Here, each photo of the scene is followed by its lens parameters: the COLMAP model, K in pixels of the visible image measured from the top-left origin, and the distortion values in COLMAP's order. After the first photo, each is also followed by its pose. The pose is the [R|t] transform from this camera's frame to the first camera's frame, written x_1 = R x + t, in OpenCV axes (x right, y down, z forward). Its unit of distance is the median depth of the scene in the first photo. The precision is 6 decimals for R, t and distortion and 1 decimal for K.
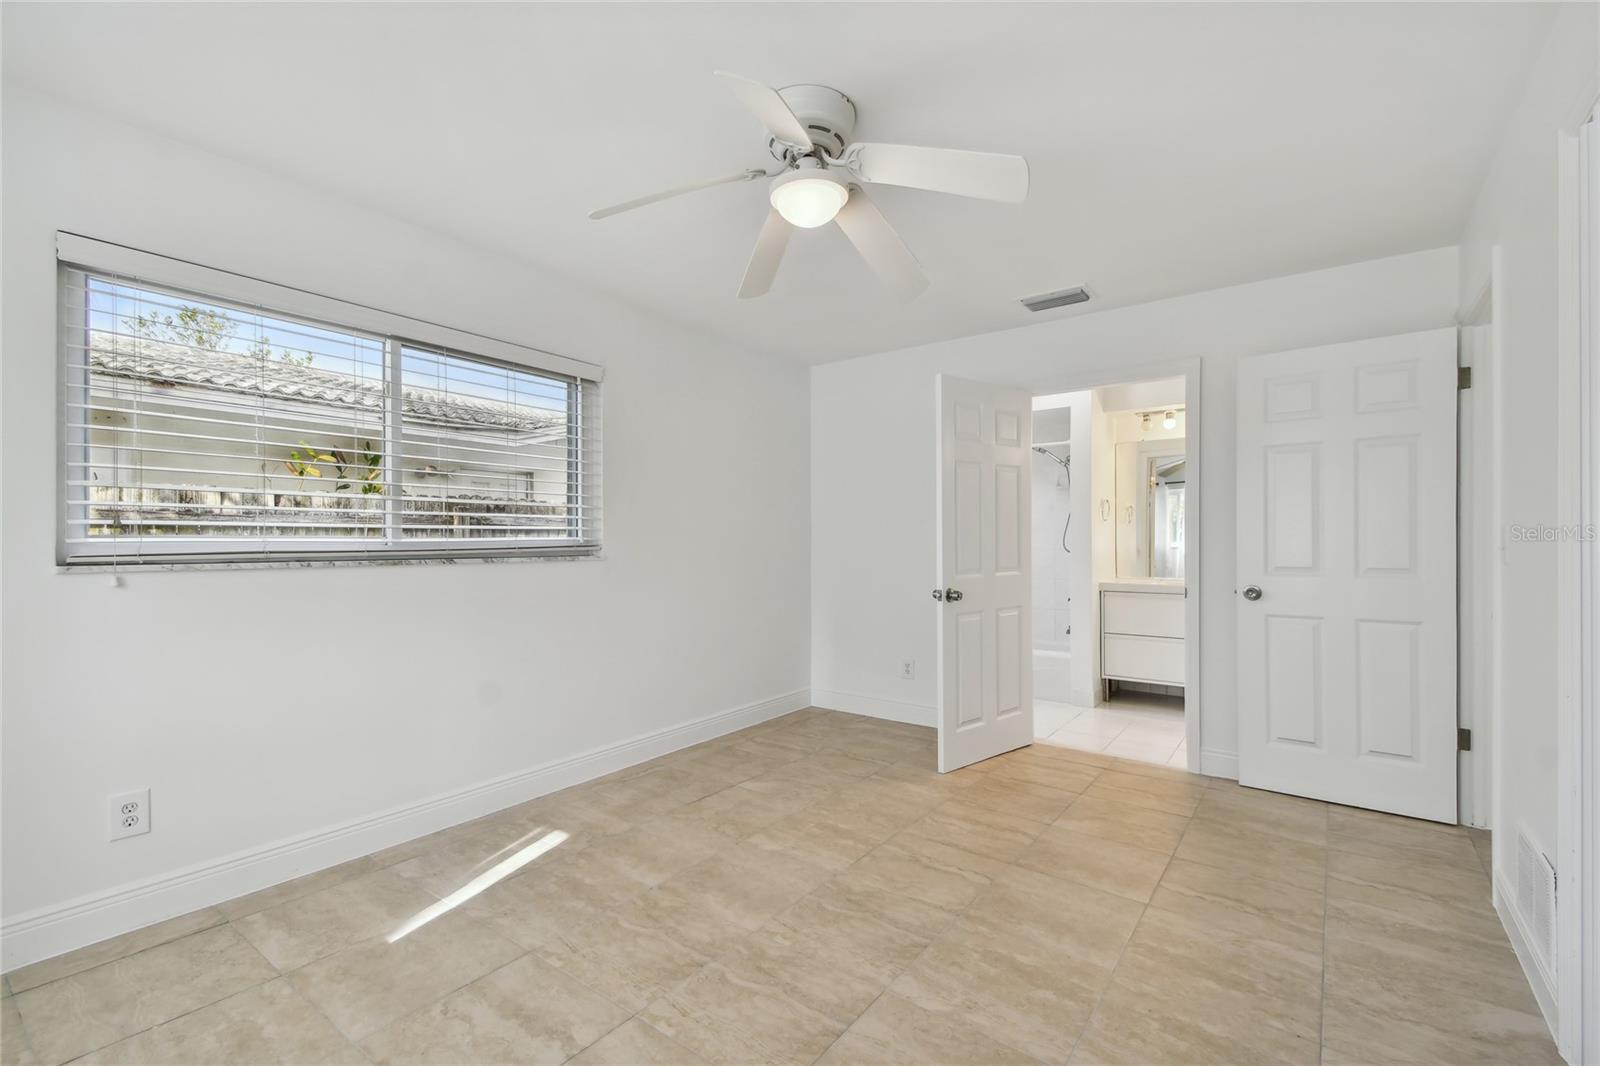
lens RADIAL K [[704.3, 0, 801.8], [0, 704.3, 537.6], [0, 0, 1]] dist [0.049360, -0.024842]
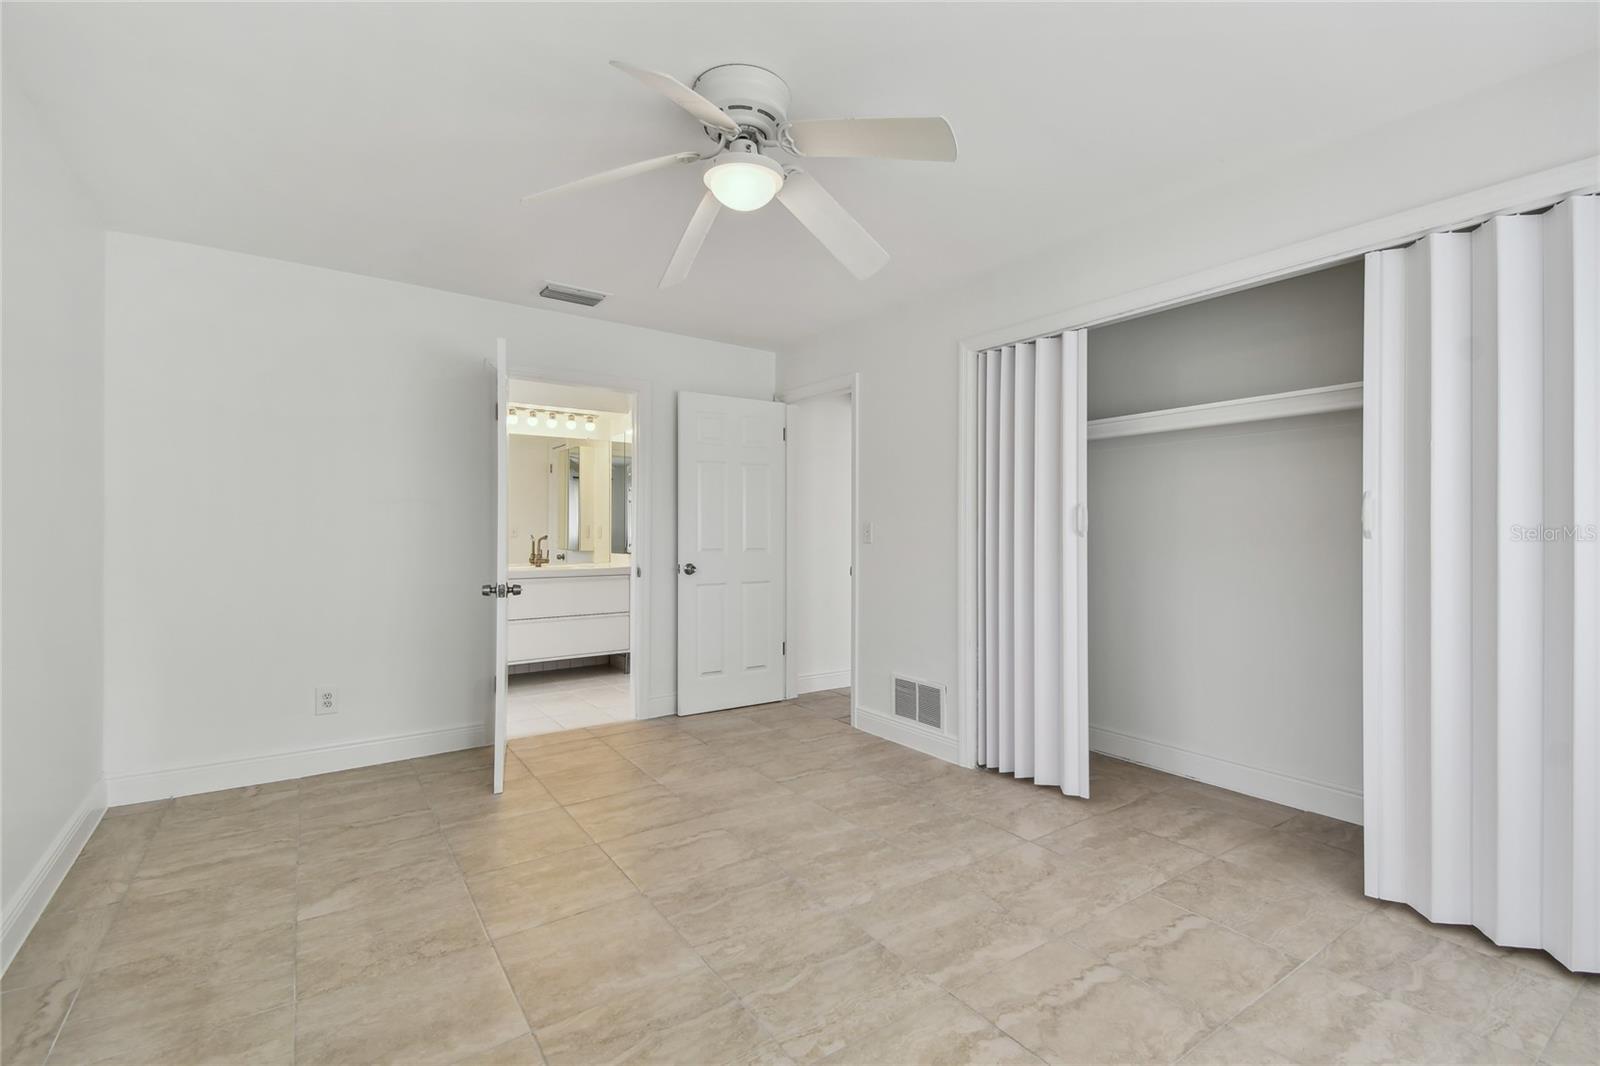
lens RADIAL K [[713.4, 0, 806.3], [0, 713.4, 530.7], [0, 0, 1]] dist [0.048998, -0.024828]
pose [[0.314160, -0.000452, 0.949370, -0.655431], [-0.005848, 0.999980, 0.002411, 0.002323], [-0.949352, -0.006309, 0.314151, 0.436854]]
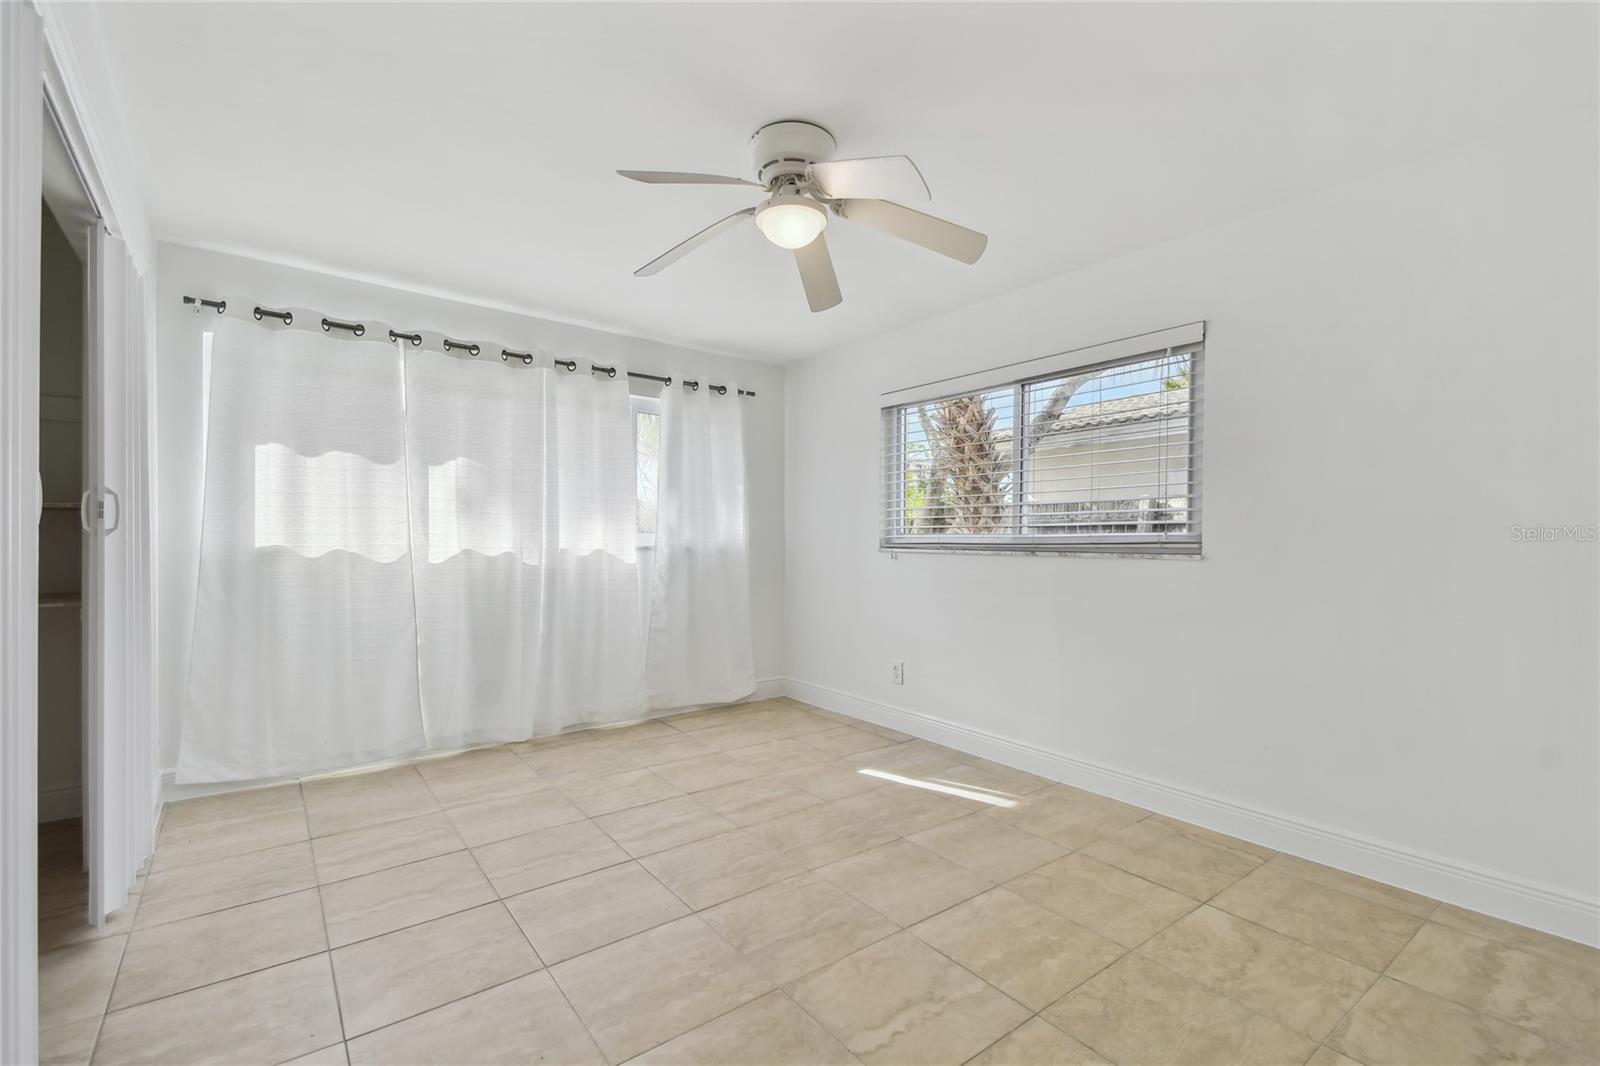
lens RADIAL K [[704.3, 0, 801.8], [0, 704.3, 537.6], [0, 0, 1]] dist [0.049360, -0.024842]
pose [[-0.274429, 0.000830, -0.961607, 0.771099], [-0.002425, 0.999996, 0.001556, 0.005333], [0.961604, 0.002759, -0.274425, 0.955540]]
